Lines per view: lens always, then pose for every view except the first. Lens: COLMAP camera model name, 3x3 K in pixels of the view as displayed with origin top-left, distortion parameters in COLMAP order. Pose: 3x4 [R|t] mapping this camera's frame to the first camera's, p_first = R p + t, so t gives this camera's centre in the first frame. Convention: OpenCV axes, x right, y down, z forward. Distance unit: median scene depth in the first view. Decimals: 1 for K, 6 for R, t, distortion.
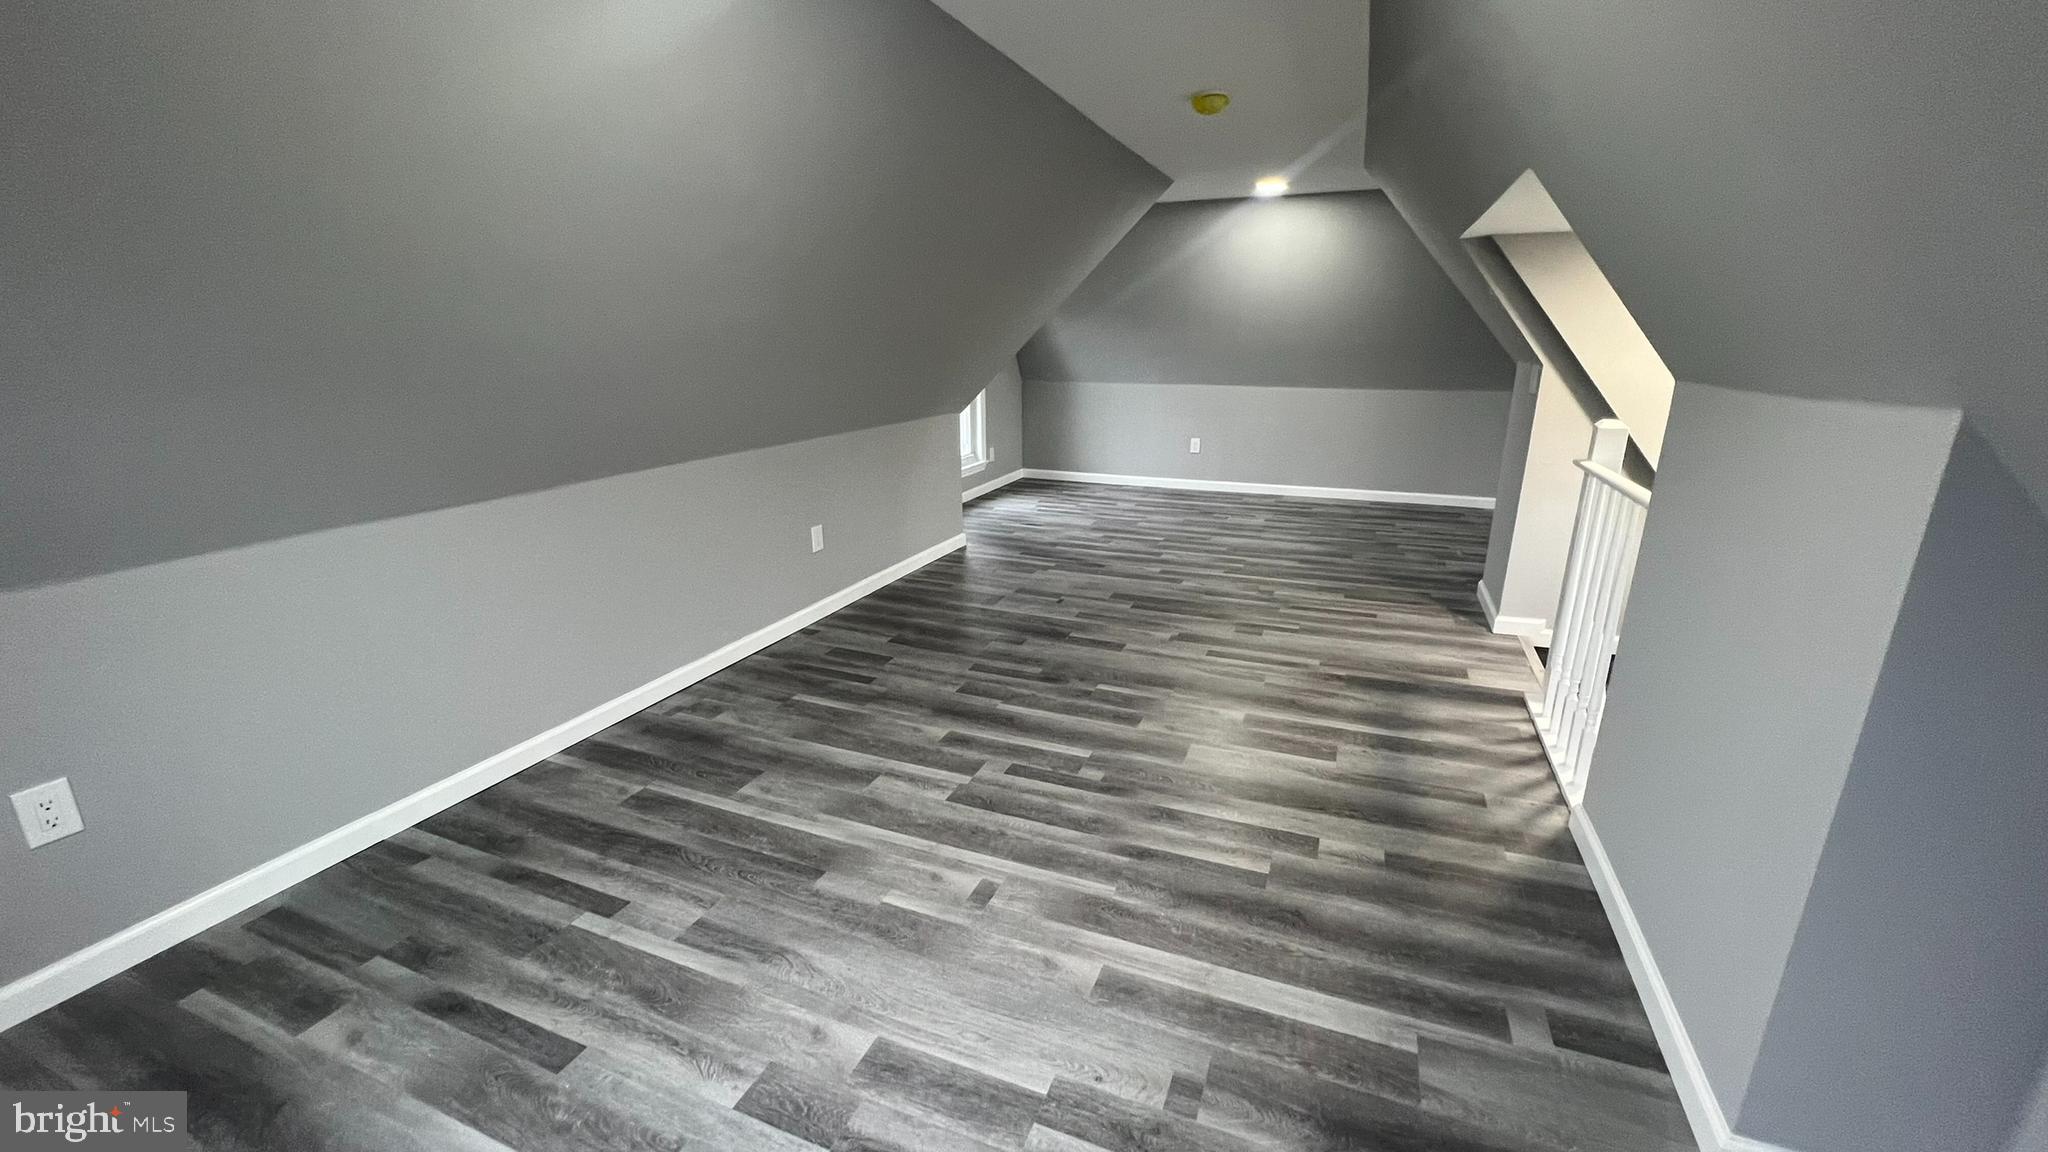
lens RADIAL K [[819.6, 0, 1023.8], [0, 819.6, 578.1], [0, 0, 1]] dist [0.003522, 0.000539]
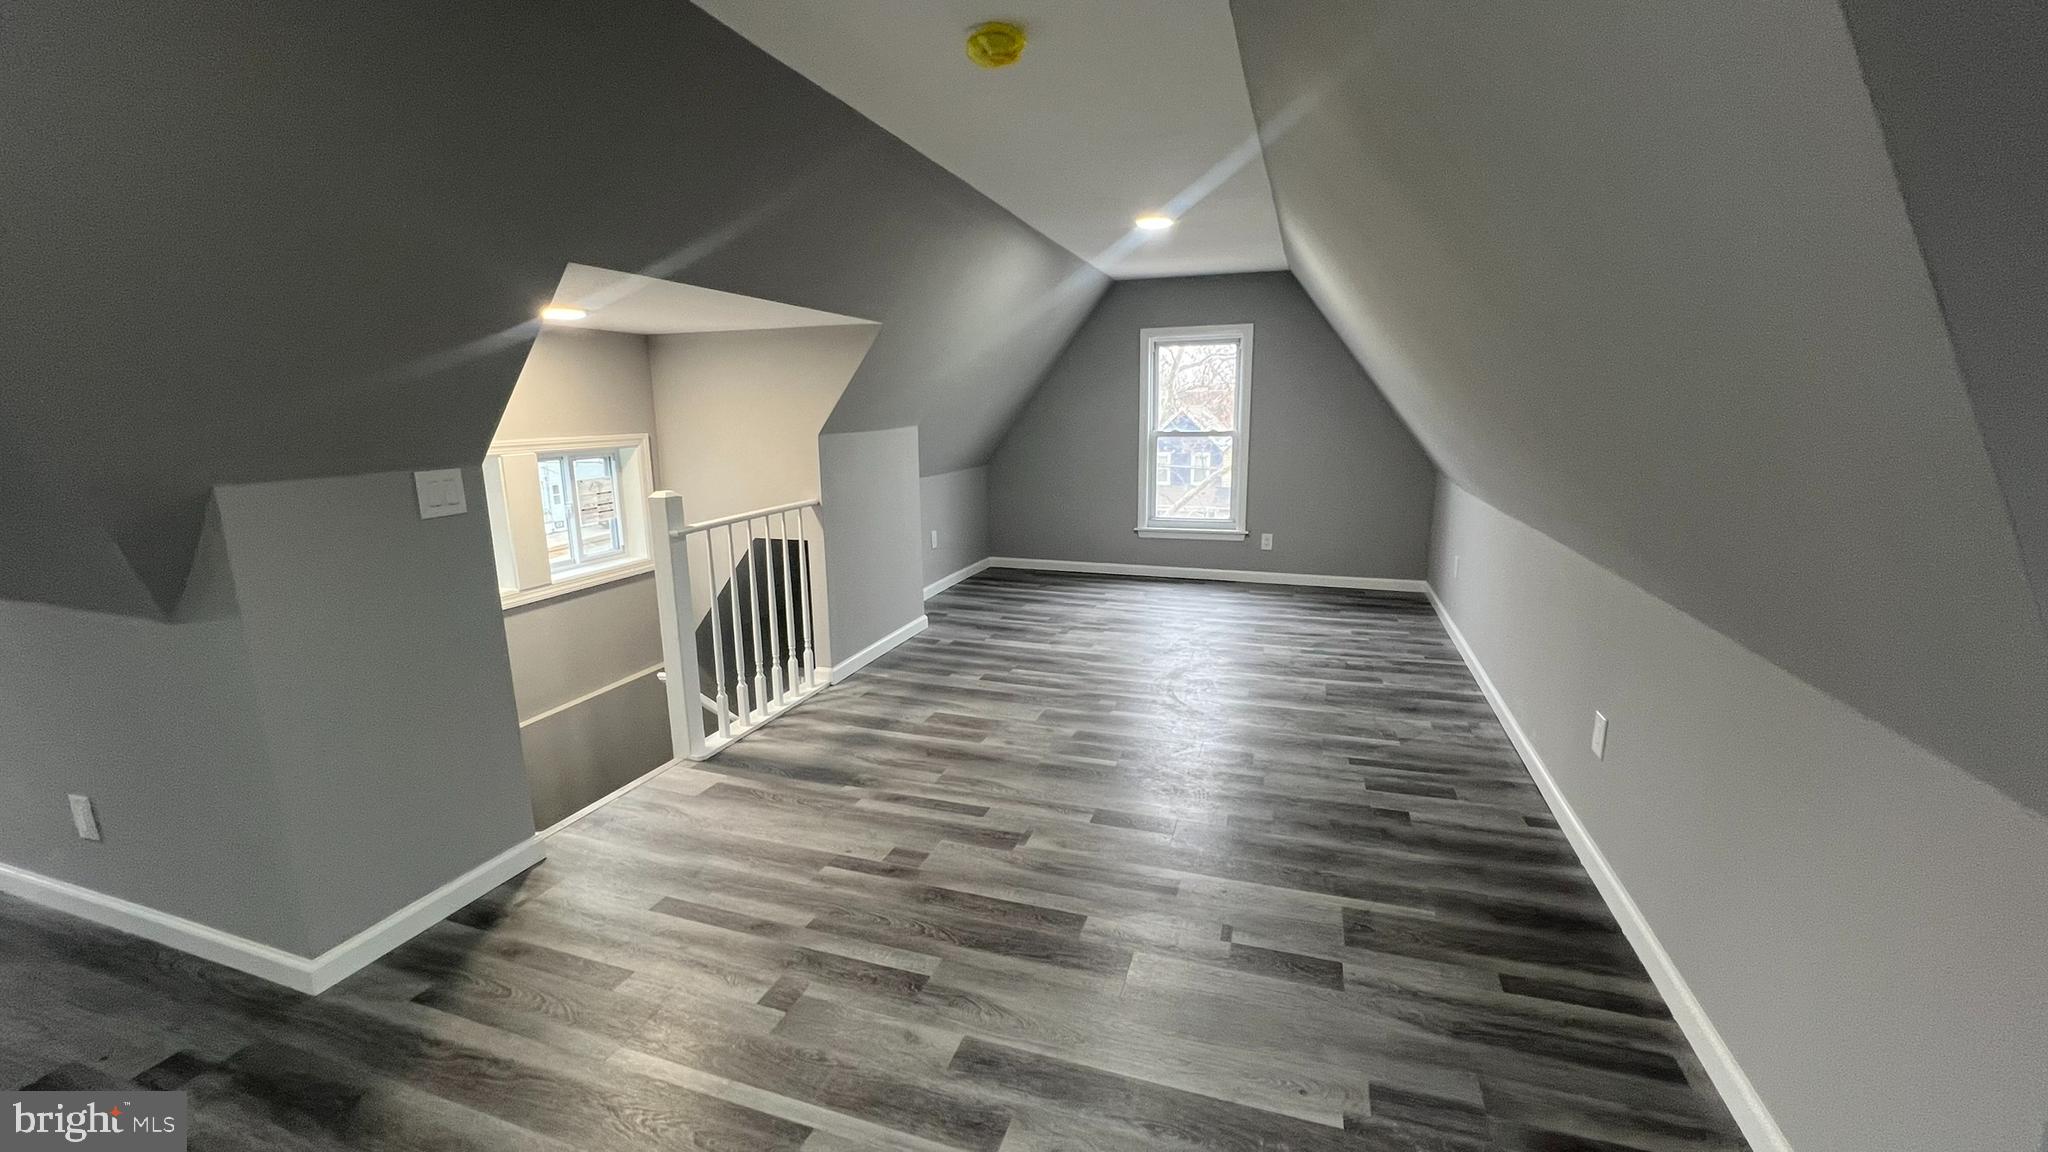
lens RADIAL K [[819.6, 0, 1022.7], [0, 819.6, 573.8], [0, 0, 1]] dist [0.003522, 0.000539]
pose [[-0.997872, 0.022936, -0.061032, 0.274350], [-0.008721, 0.880718, 0.473561, -0.567051], [0.064613, 0.473085, -0.878644, 1.869344]]
